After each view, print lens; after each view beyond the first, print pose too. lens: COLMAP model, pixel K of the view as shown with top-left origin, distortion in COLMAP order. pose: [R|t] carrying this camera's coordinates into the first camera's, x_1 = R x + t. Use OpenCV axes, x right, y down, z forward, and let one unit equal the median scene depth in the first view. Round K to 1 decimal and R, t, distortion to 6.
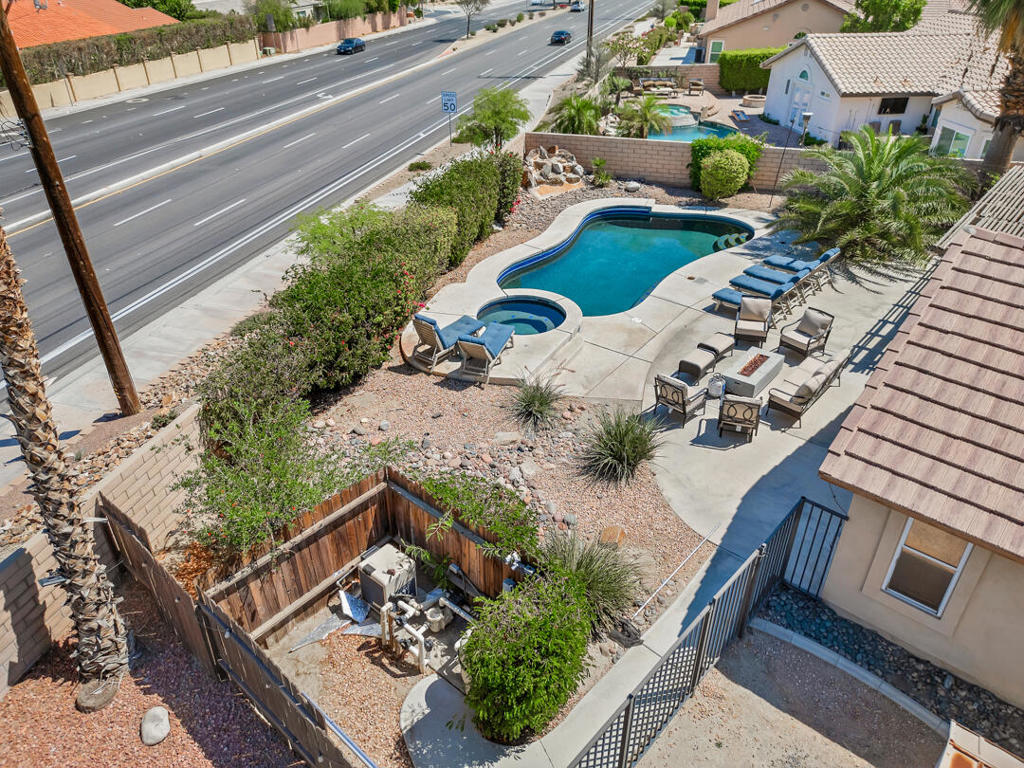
lens RADIAL K [[720.1, 0, 506.9], [0, 720.1, 380.8], [0, 0, 1]] dist [0.065336, -0.067775]
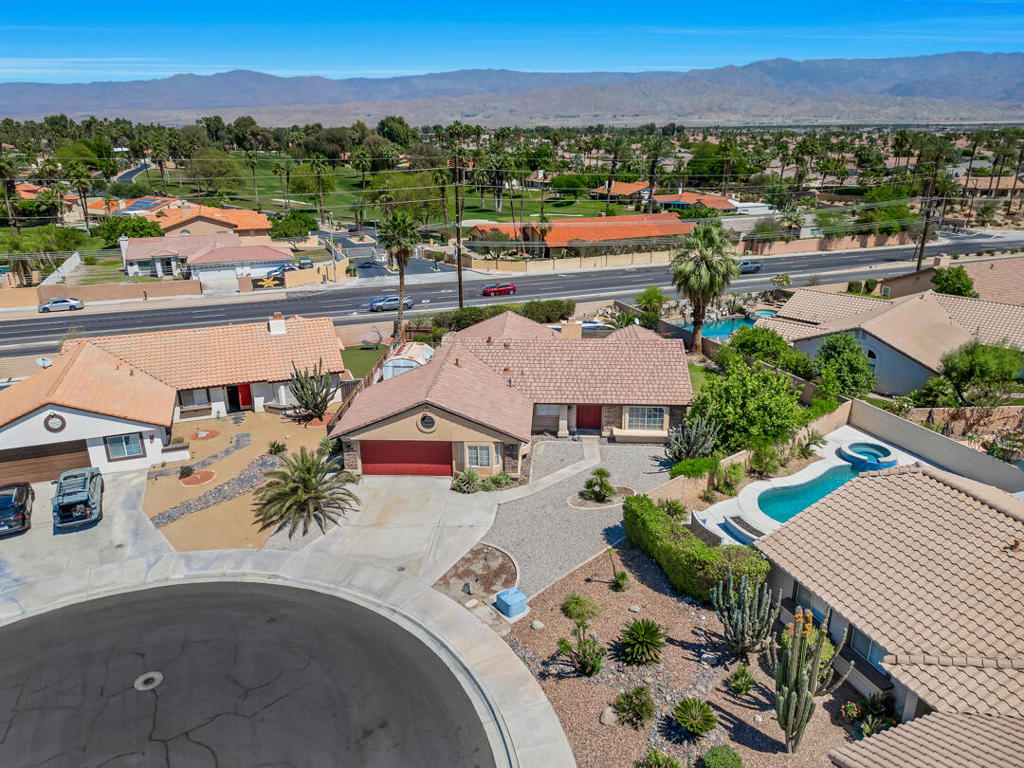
lens RADIAL K [[720.1, 0, 506.9], [0, 720.1, 380.8], [0, 0, 1]] dist [0.065336, -0.067775]
pose [[0.608930, 0.264896, -0.747686, 2.964049], [-0.414630, 0.909861, -0.015331, 0.211278], [0.676229, 0.319348, 0.663876, -1.529969]]
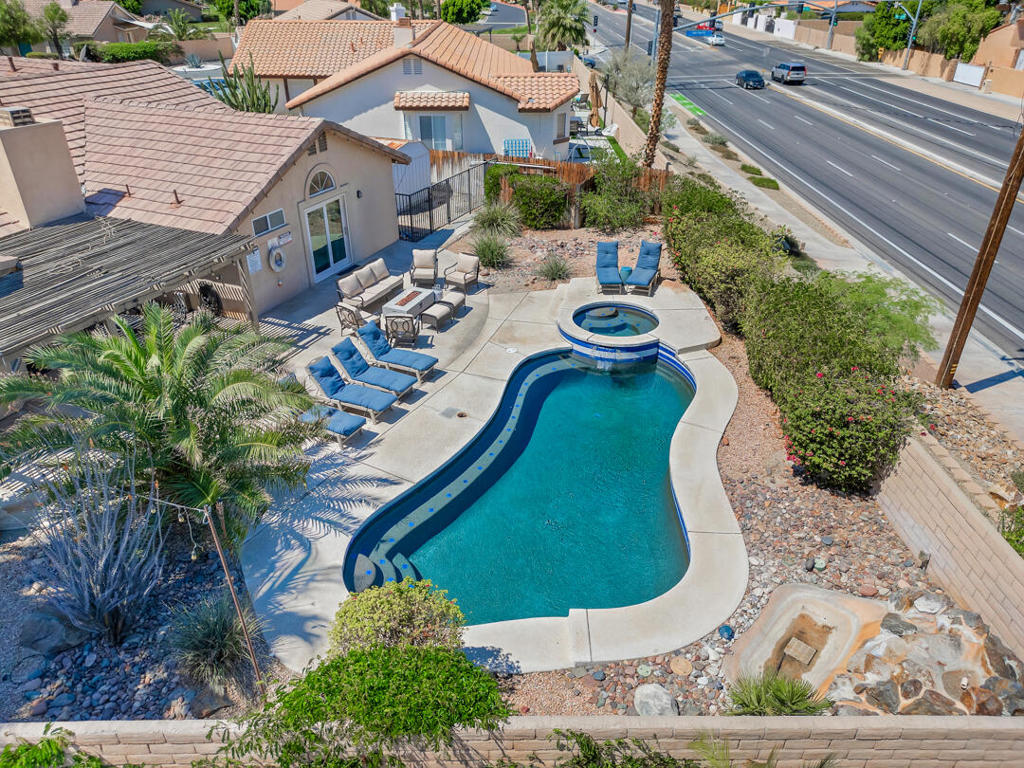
lens RADIAL K [[720.1, 0, 506.9], [0, 720.1, 380.8], [0, 0, 1]] dist [0.065336, -0.067775]
pose [[-0.954489, 0.157035, -0.253557, 0.451178], [-0.147872, 0.489132, 0.859583, -0.924671], [0.259008, 0.857957, -0.443650, 1.506190]]
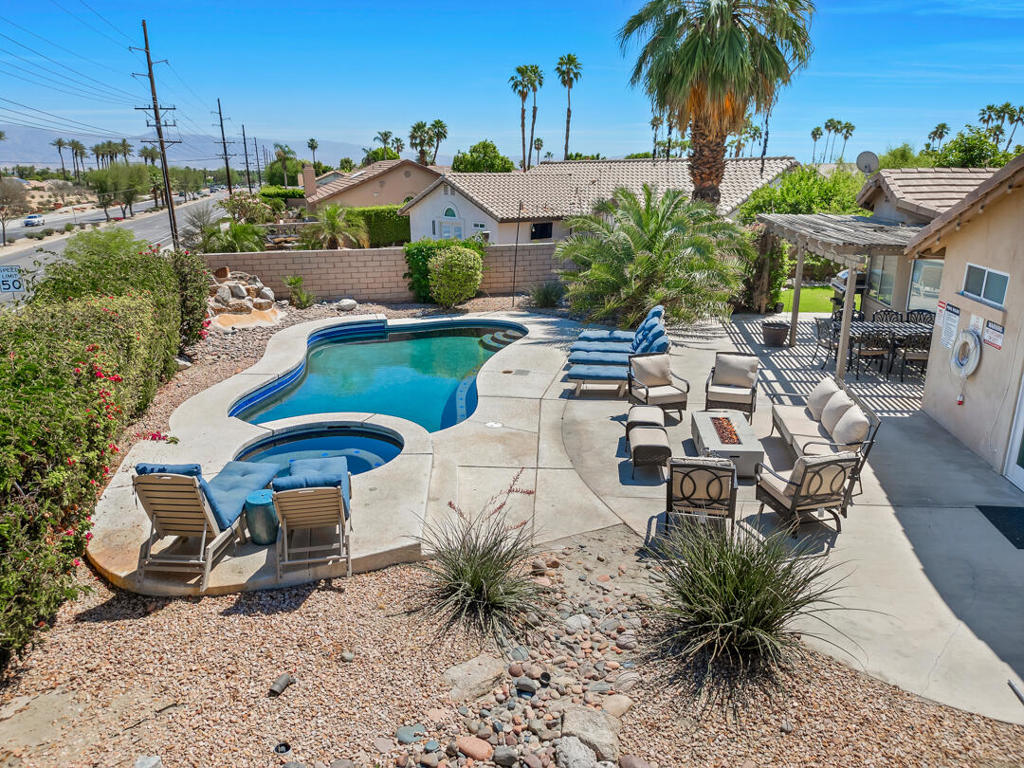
lens RADIAL K [[720.1, 0, 506.9], [0, 720.1, 380.8], [0, 0, 1]] dist [0.065336, -0.067775]
pose [[0.843060, -0.152330, 0.515796, -0.136705], [0.286159, 0.939078, -0.190383, 0.003804], [-0.455372, 0.308104, 0.835289, 0.460739]]
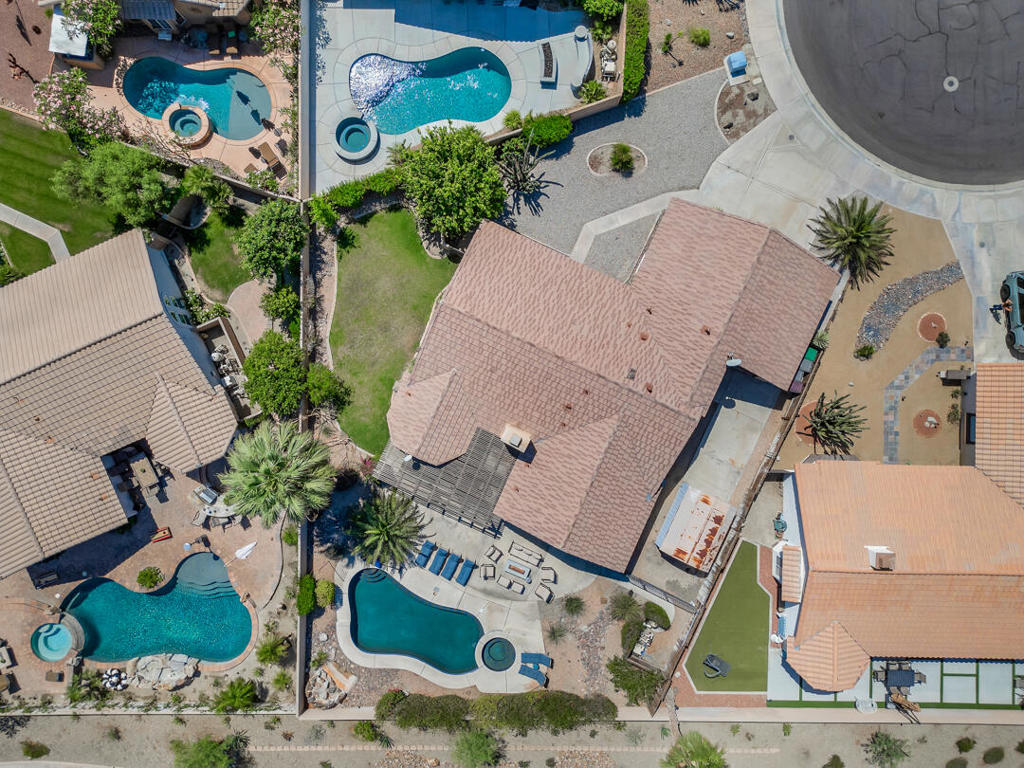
lens RADIAL K [[720.1, 0, 506.9], [0, 720.1, 380.8], [0, 0, 1]] dist [0.065336, -0.067775]
pose [[-0.283774, -0.958885, -0.003494, 0.973208], [0.502170, -0.151716, 0.851356, -2.167610], [-0.816882, 0.239839, 0.524577, -0.642634]]
